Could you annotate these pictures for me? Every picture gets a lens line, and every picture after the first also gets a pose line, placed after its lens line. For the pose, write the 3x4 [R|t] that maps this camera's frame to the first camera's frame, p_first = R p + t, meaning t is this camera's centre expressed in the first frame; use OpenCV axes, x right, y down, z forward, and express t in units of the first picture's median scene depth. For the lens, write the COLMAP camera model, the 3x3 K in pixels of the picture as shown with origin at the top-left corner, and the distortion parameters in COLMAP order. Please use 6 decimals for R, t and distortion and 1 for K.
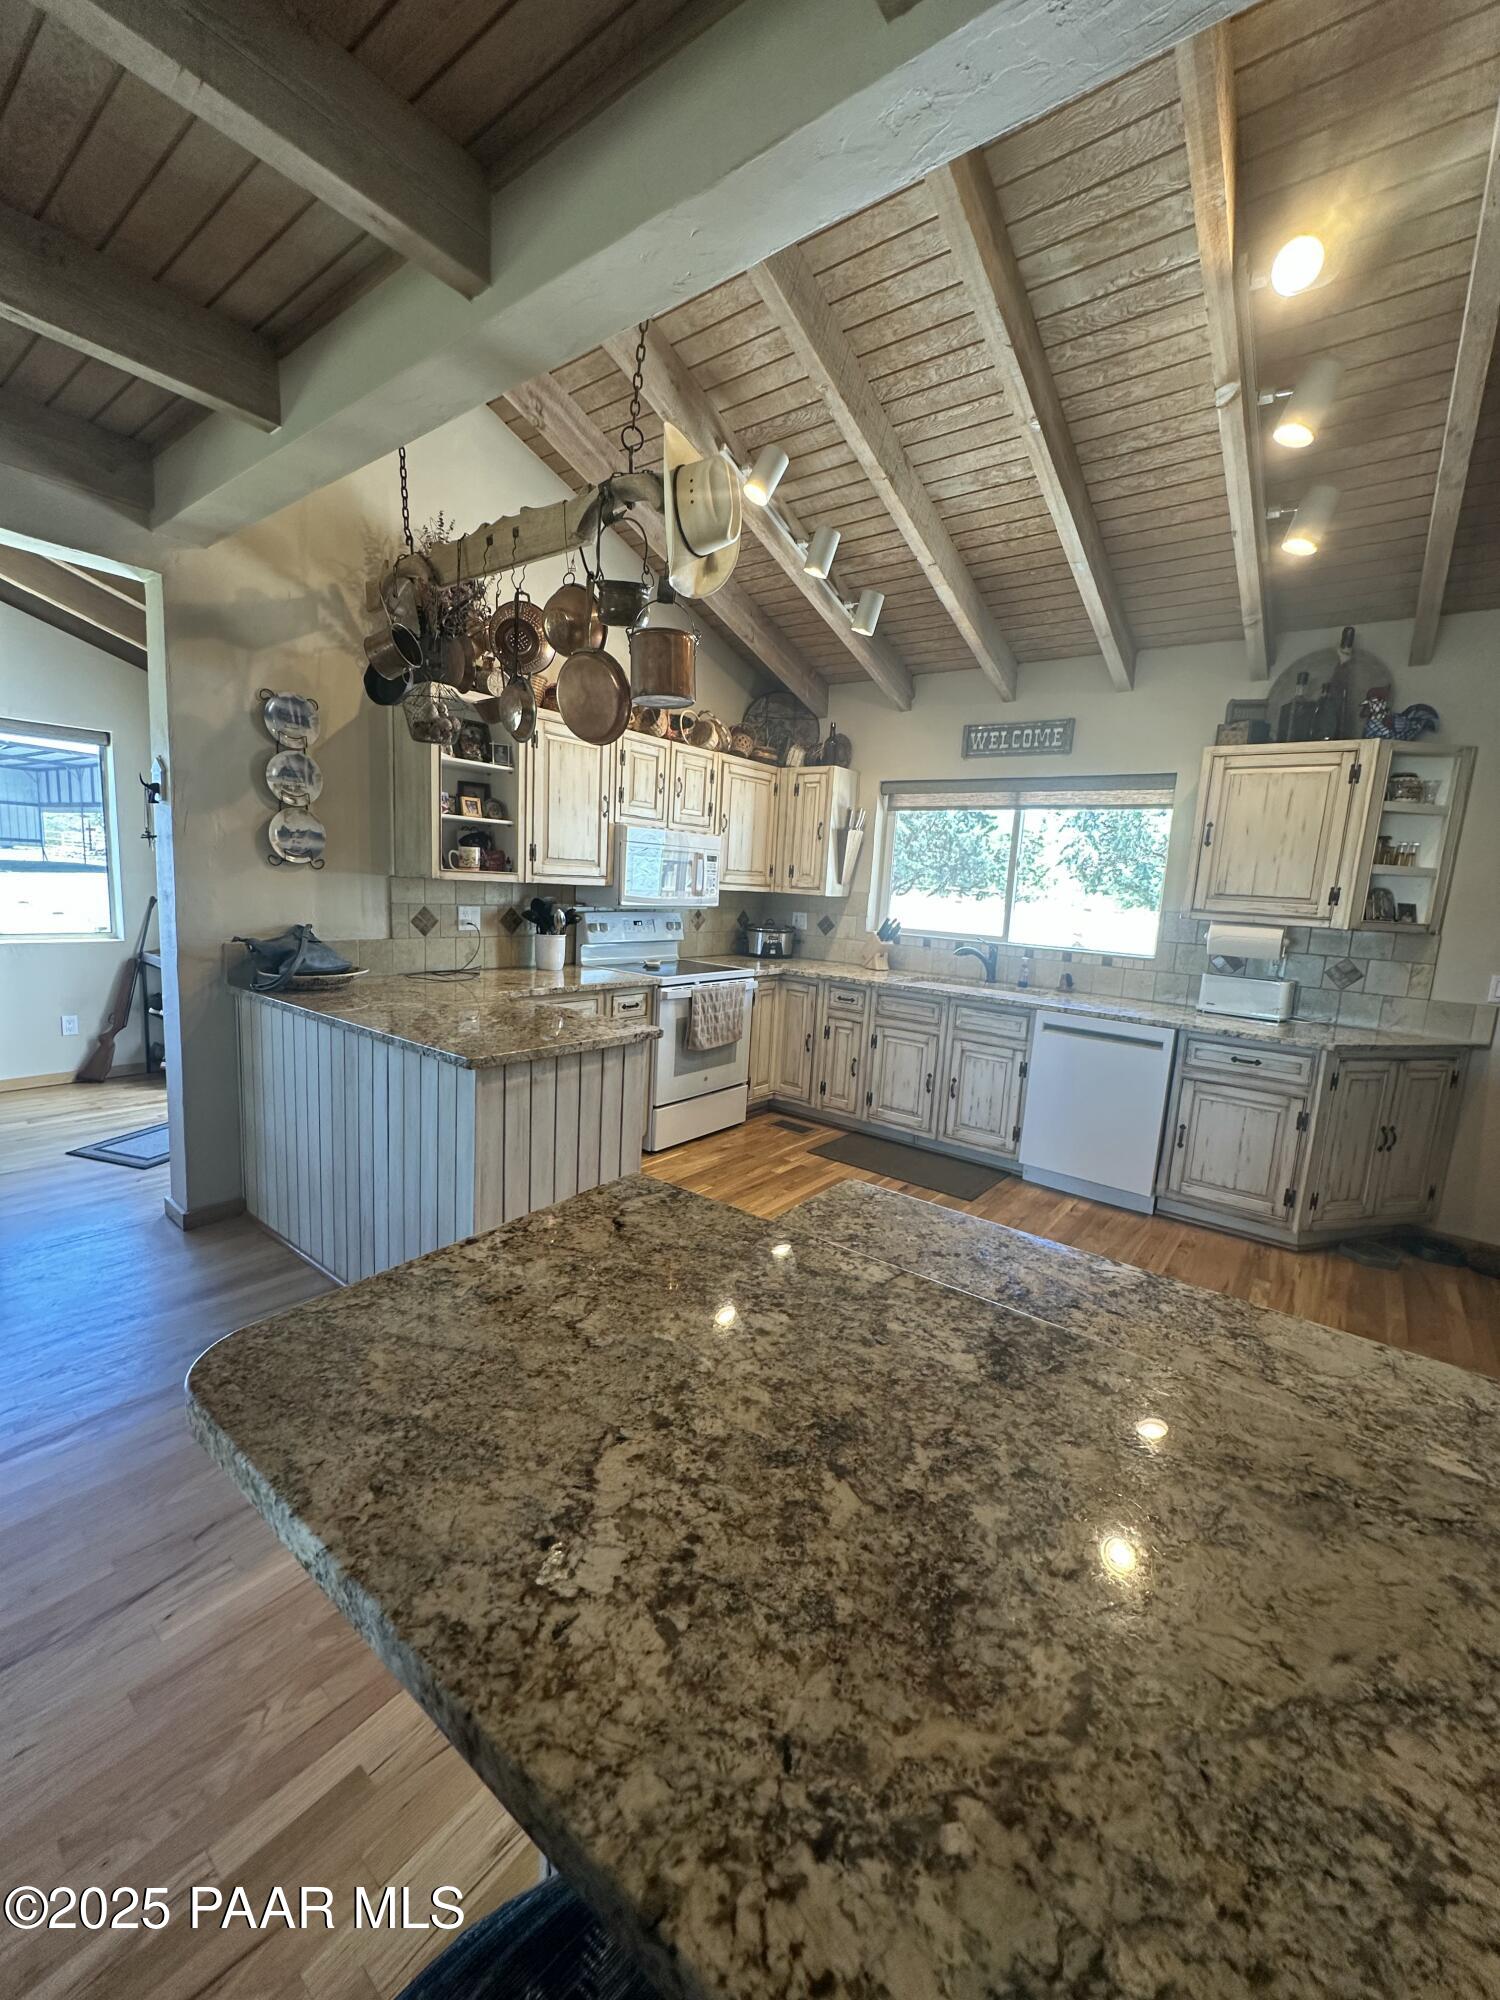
lens RADIAL K [[798.8, 0, 745.6], [0, 798.8, 1000.6], [0, 0, 1]] dist [-0.003617, 0.000073]
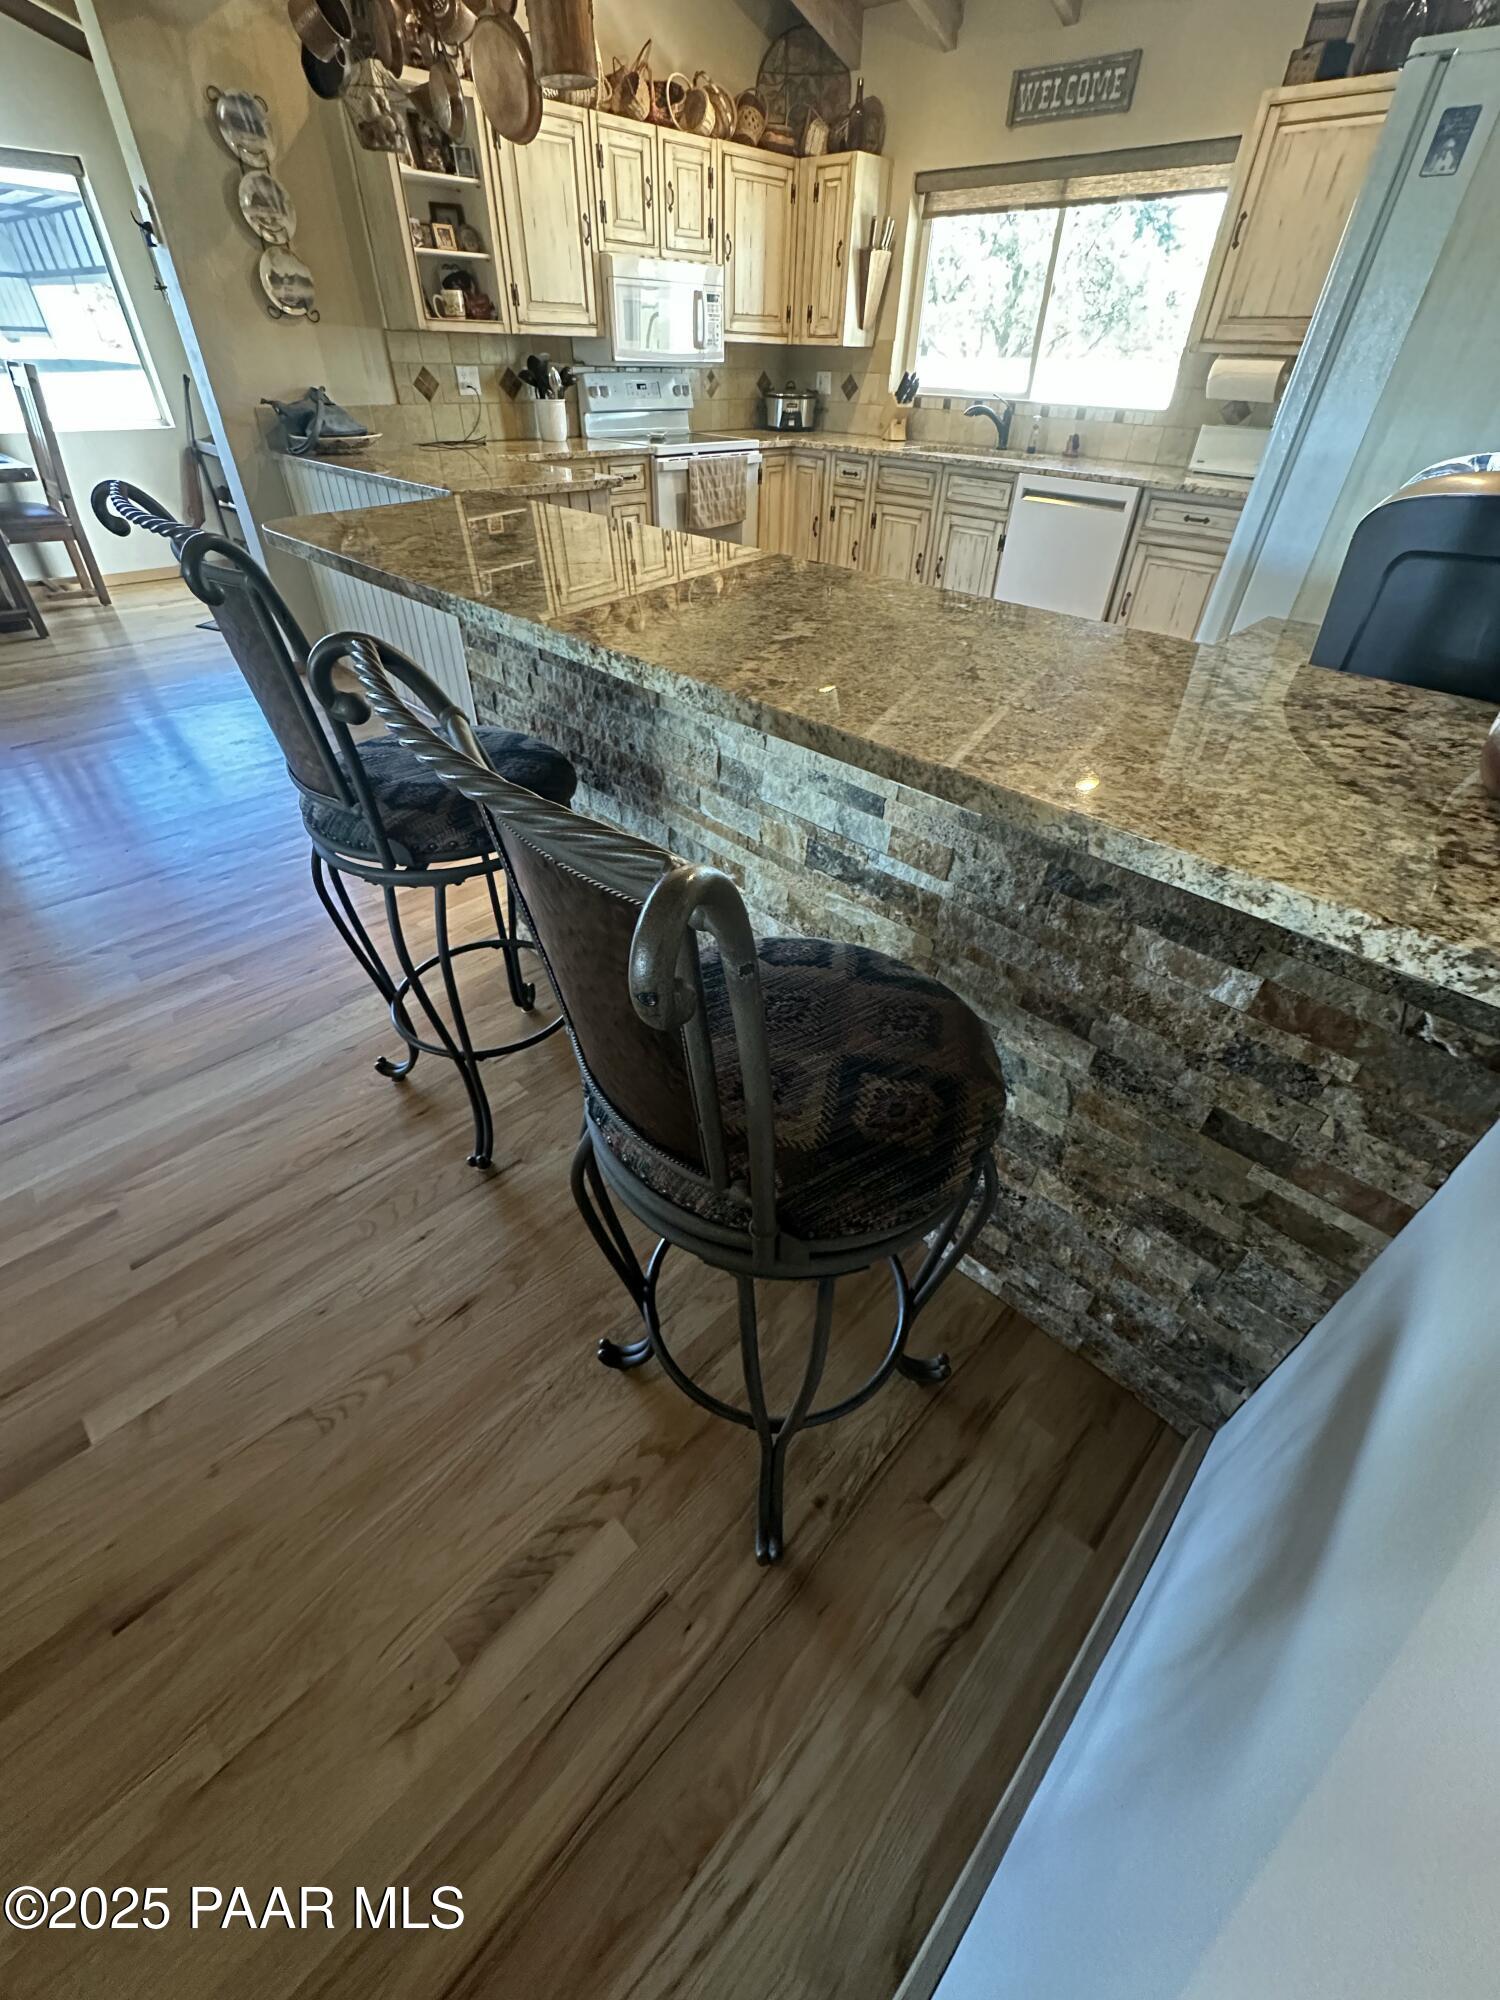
lens RADIAL K [[797.7, 0, 750.0], [0, 797.7, 1000.0], [0, 0, 1]] dist [-0.002243, 0.000138]
pose [[0.992460, 0.049051, -0.112327, 0.167126], [0.014226, 0.864141, 0.503049, 0.074239], [0.121741, -0.500854, 0.856927, -0.241417]]
